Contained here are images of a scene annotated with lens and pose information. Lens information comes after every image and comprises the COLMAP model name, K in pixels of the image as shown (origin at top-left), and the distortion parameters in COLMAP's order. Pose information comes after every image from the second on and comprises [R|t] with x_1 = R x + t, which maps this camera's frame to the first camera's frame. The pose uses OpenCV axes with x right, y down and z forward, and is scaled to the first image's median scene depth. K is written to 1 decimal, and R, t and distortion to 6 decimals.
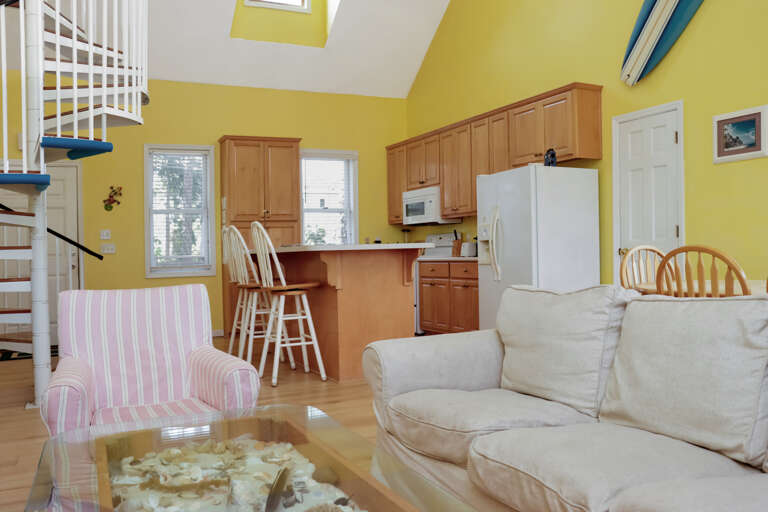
lens RADIAL K [[651.1, 0, 377.1], [0, 651.1, 249.9], [0, 0, 1]] dist [-0.146336, 0.097642]
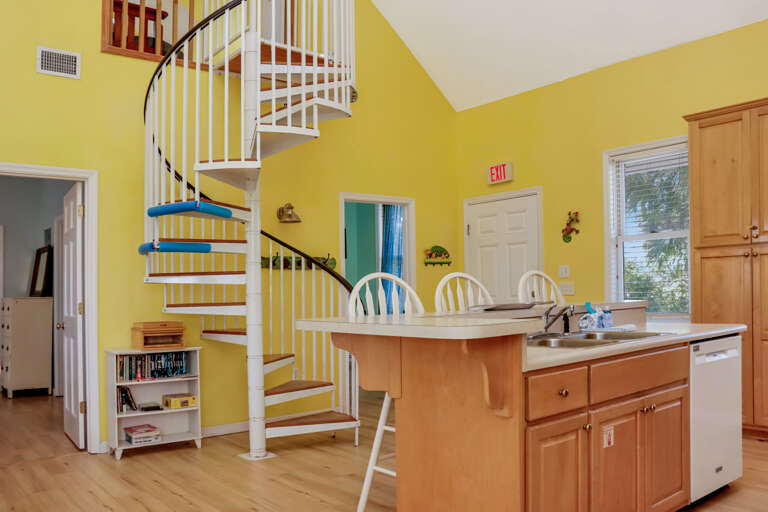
lens RADIAL K [[651.1, 0, 372.6], [0, 651.1, 243.3], [0, 0, 1]] dist [-0.146336, 0.097642]
pose [[0.212700, -0.048326, -0.975922, 0.449888], [0.023811, 0.998736, -0.044266, -0.042335], [0.976827, -0.013822, 0.213581, 0.818202]]
